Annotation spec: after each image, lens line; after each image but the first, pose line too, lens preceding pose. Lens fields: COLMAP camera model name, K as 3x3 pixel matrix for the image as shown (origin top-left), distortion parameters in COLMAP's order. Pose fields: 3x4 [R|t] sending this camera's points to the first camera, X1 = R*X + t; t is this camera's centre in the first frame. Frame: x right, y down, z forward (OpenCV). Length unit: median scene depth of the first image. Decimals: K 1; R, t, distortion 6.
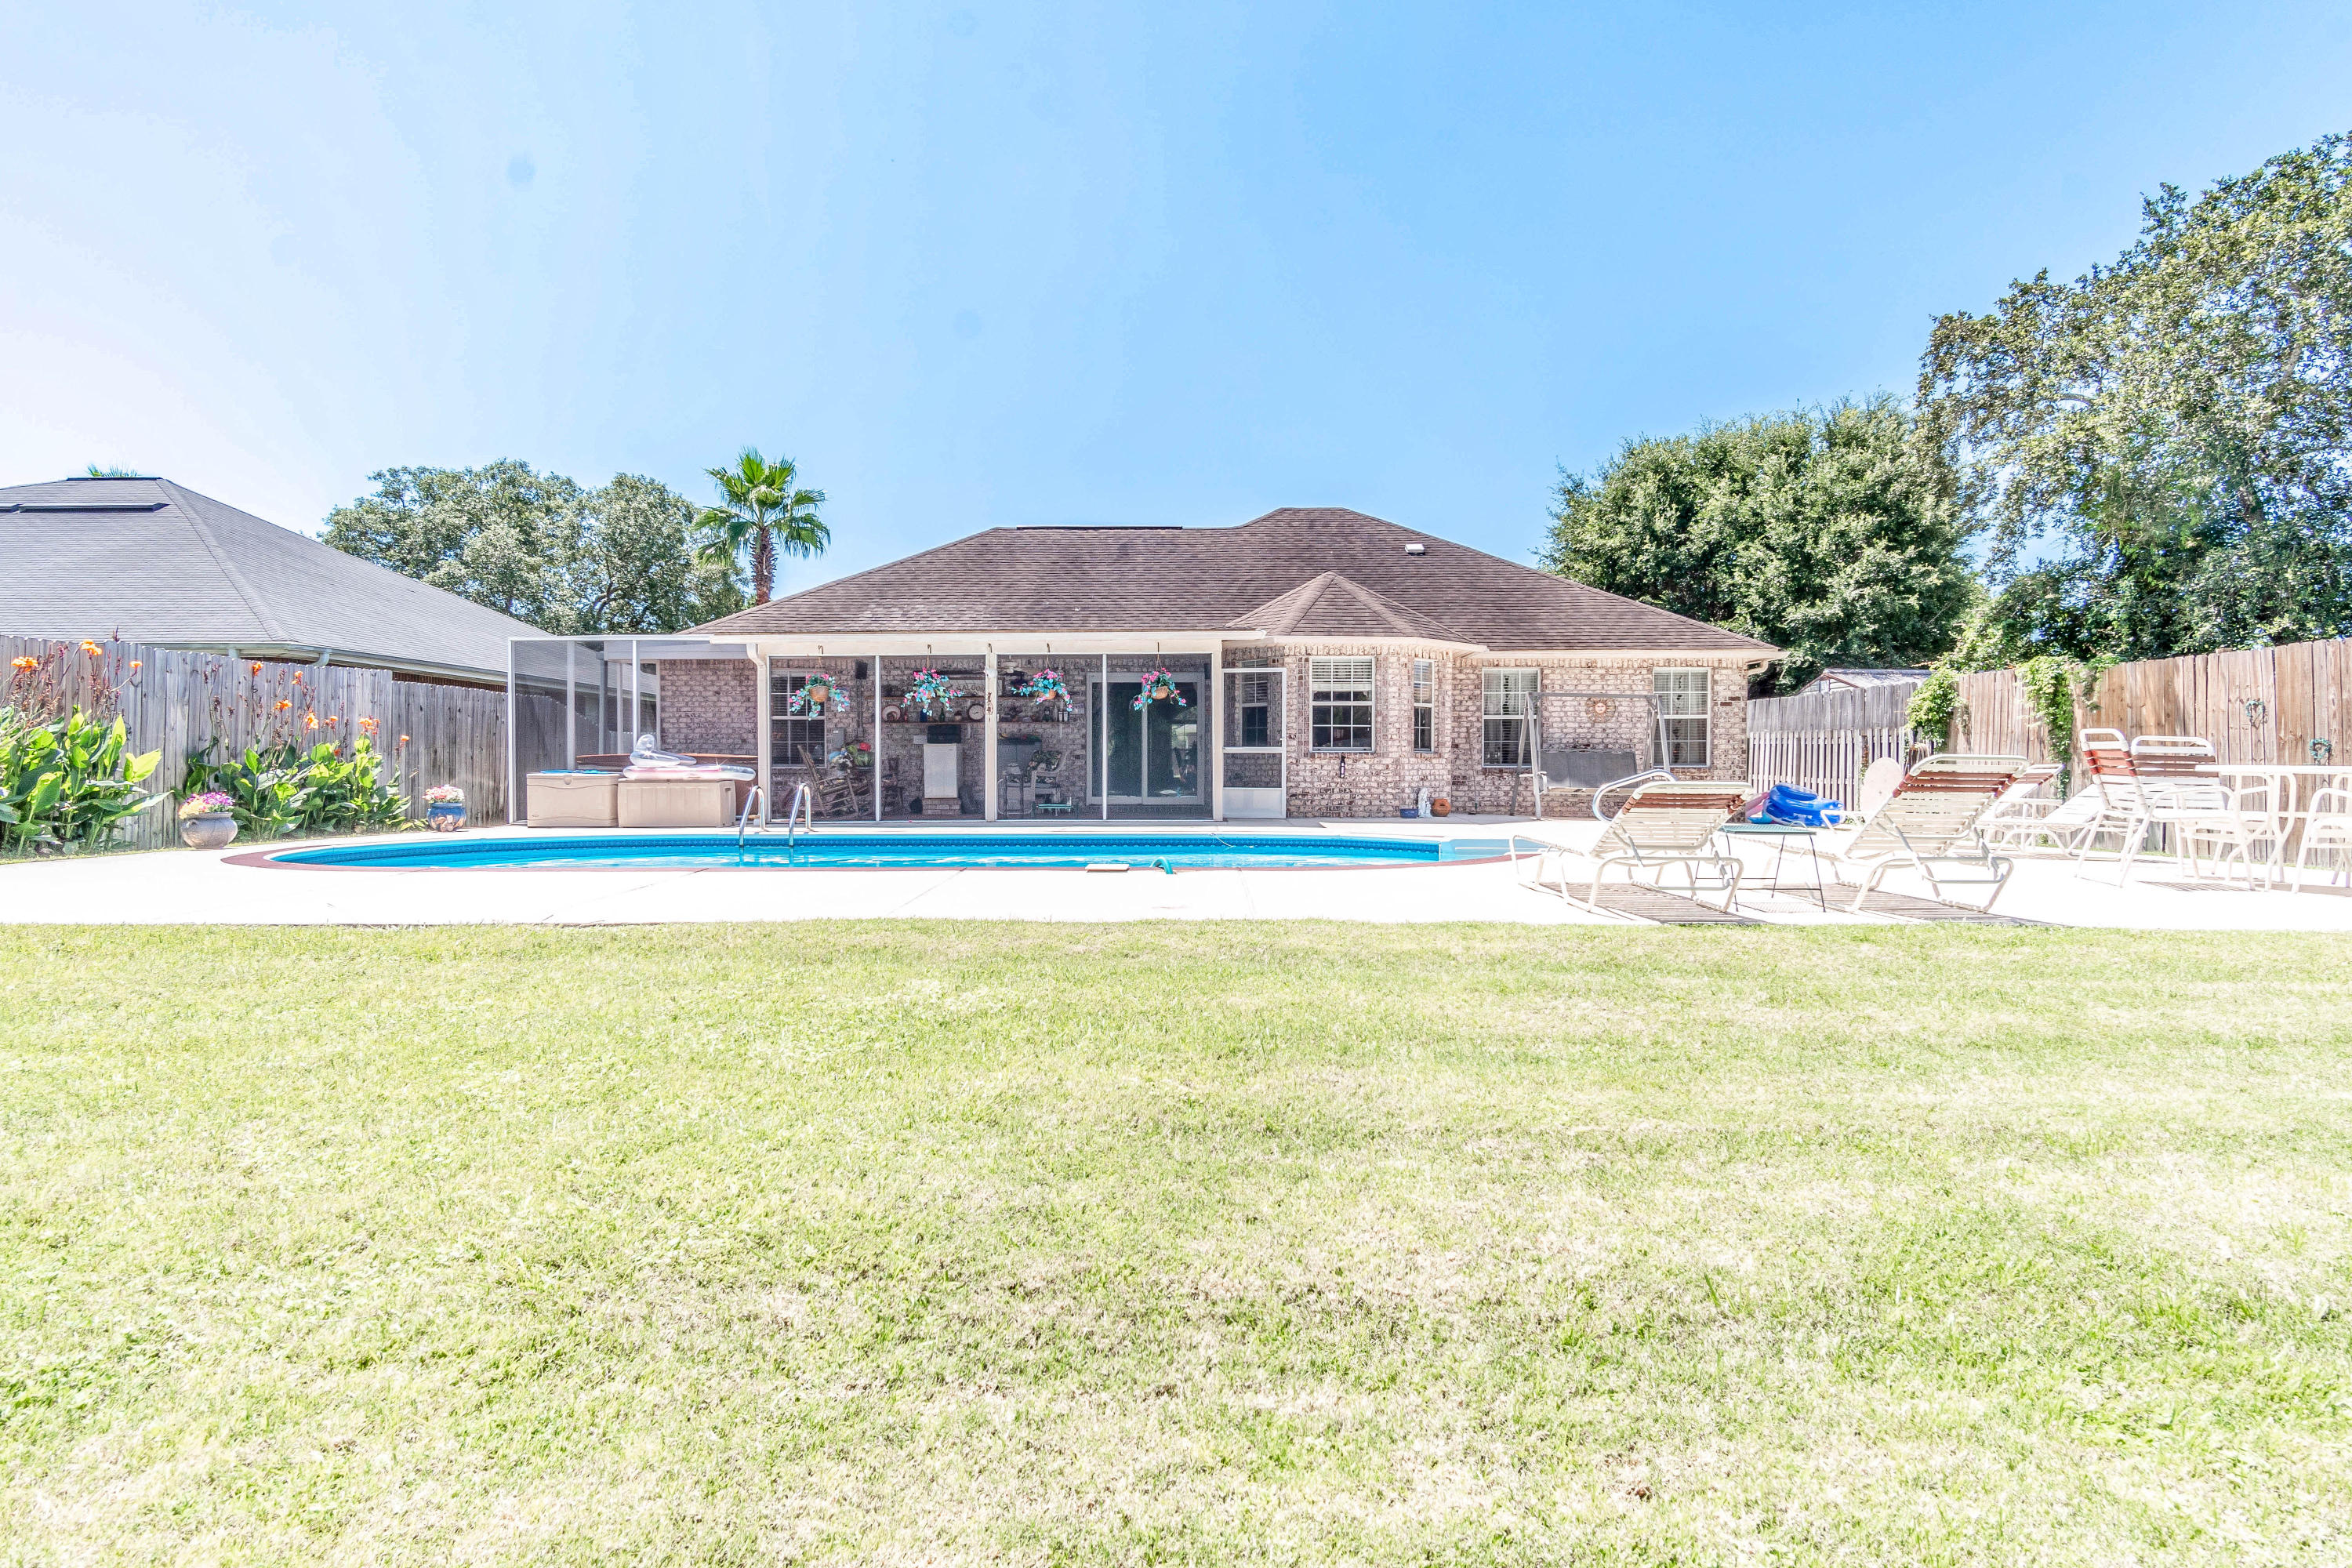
lens RADIAL K [[1255.8, 0, 1158.3], [0, 1255.8, 790.8], [0, 0, 1]] dist [0.002971, 0.001389]
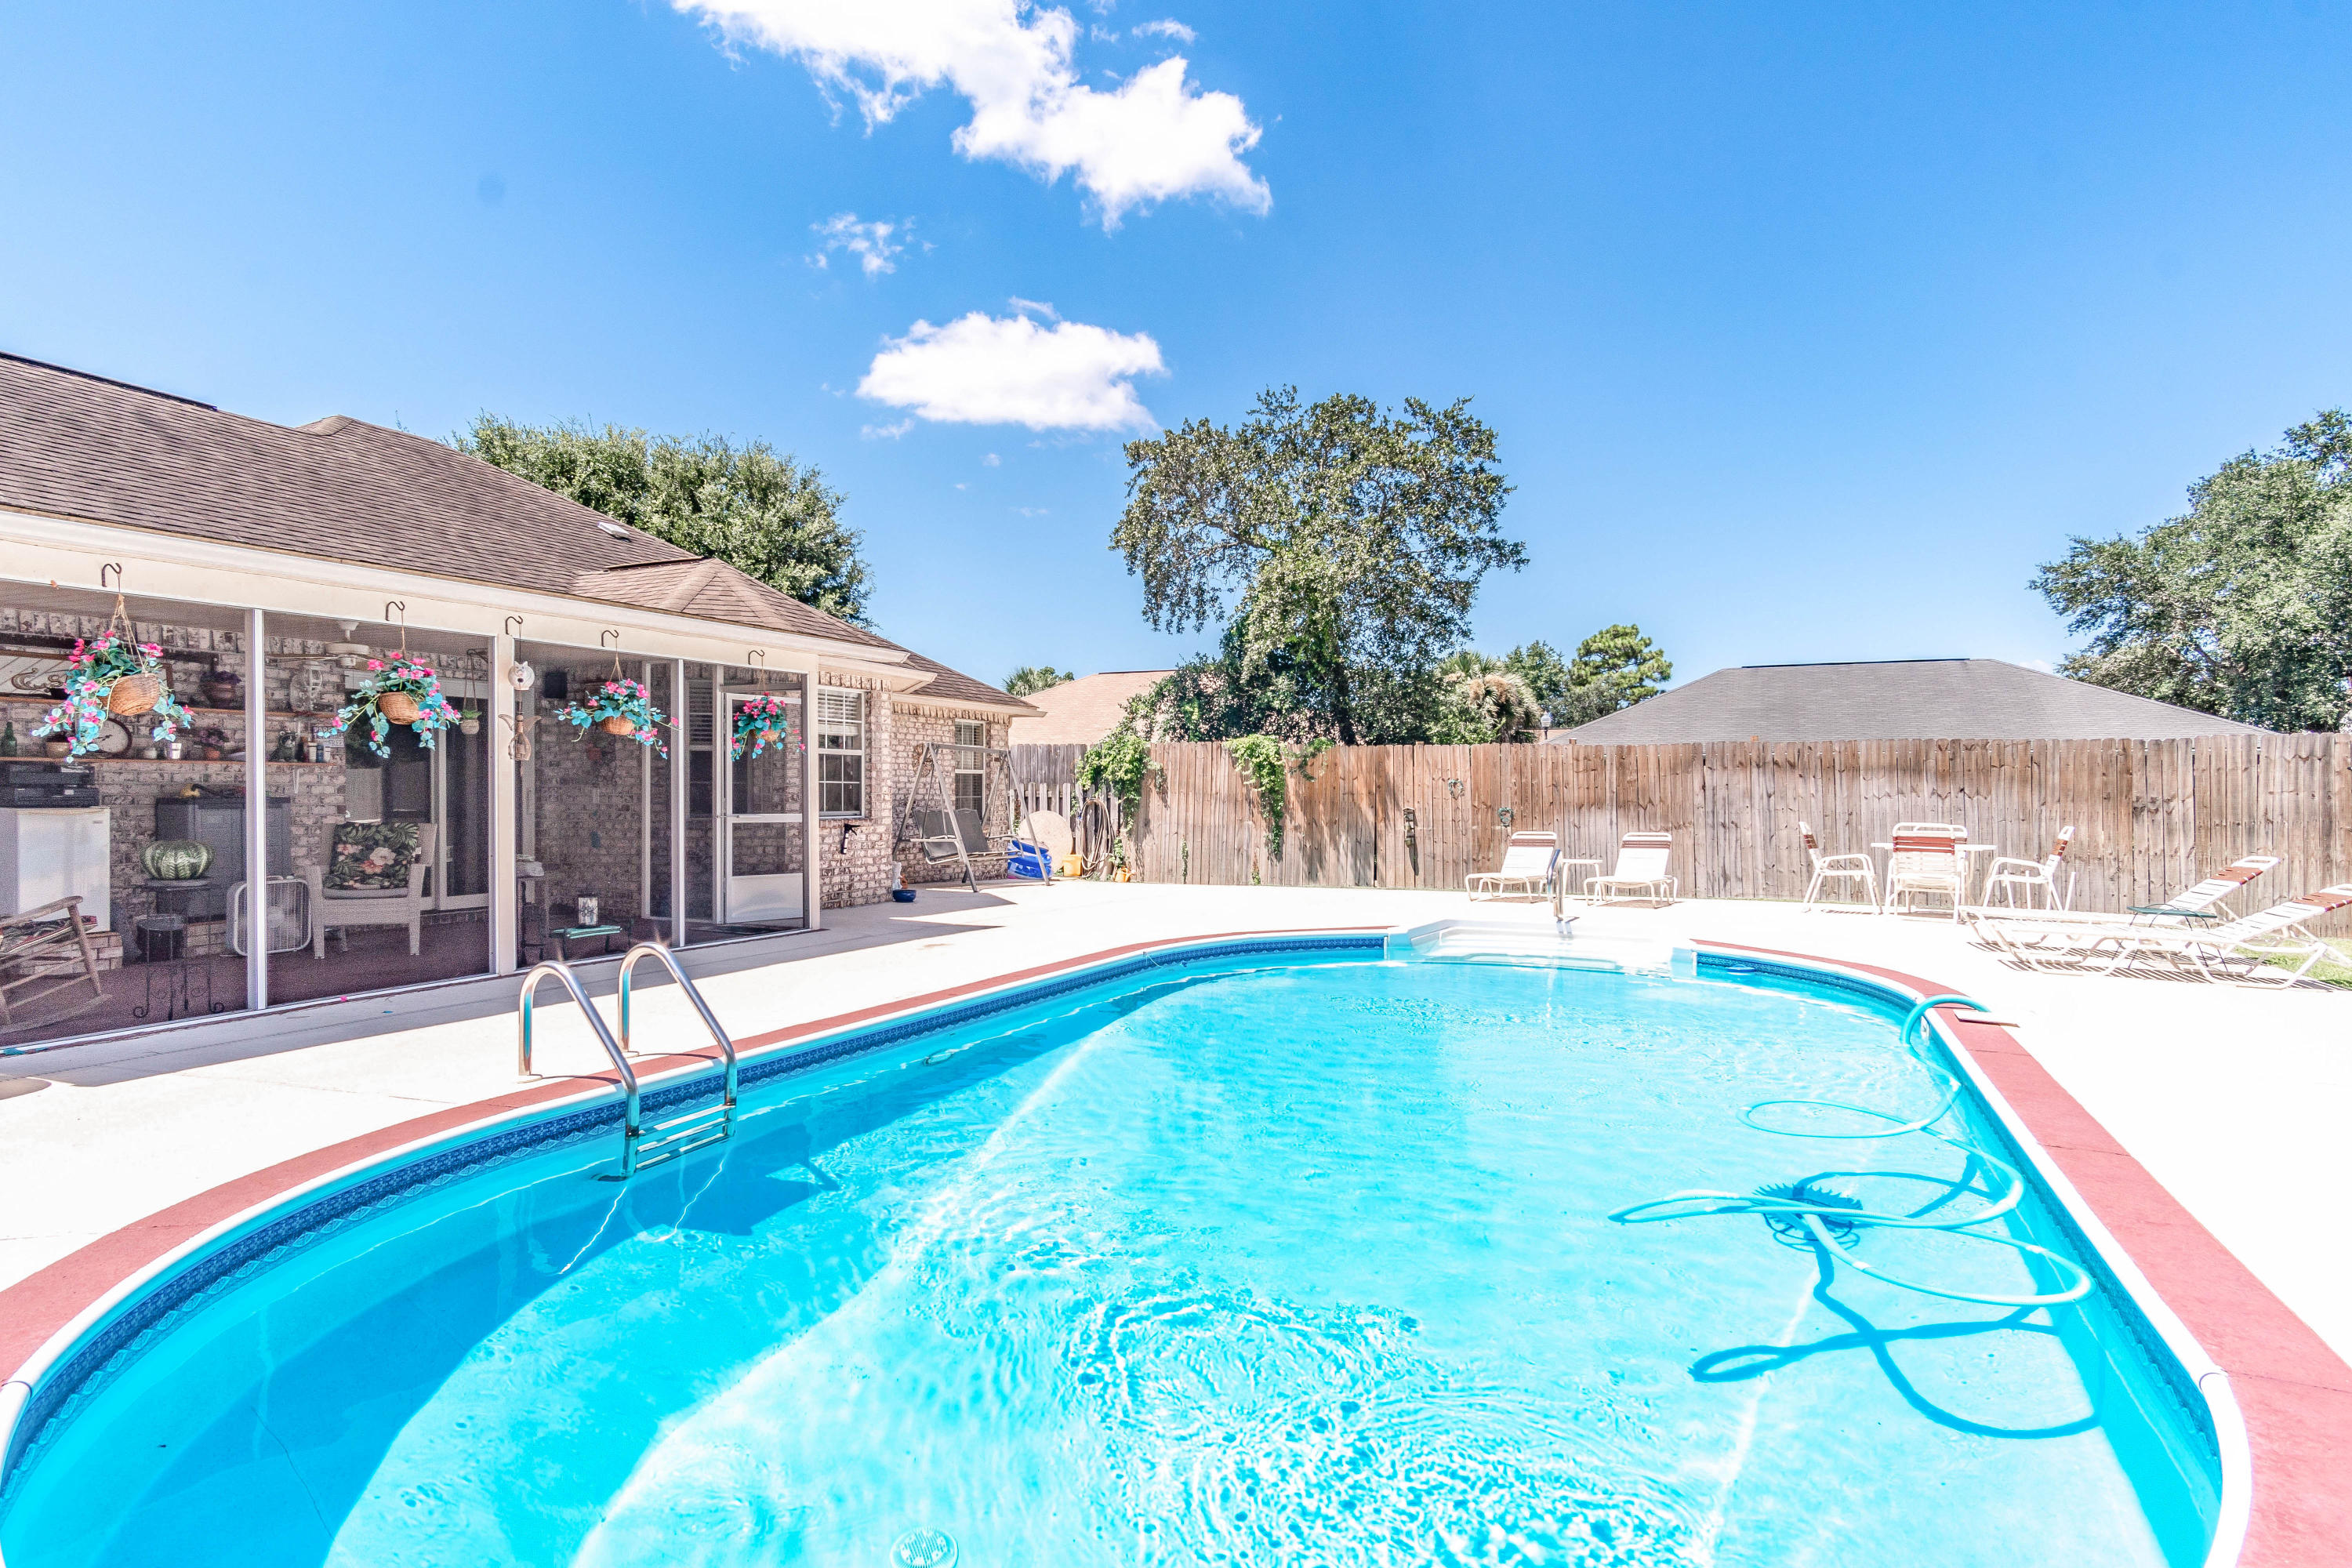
lens RADIAL K [[1255.8, 0, 1158.3], [0, 1255.8, 790.8], [0, 0, 1]] dist [0.002971, 0.001389]
pose [[0.409196, 0.002322, 0.912444, -0.447976], [0.013076, 0.999879, -0.008409, -0.038555], [-0.912353, 0.015372, 0.409116, 0.534173]]
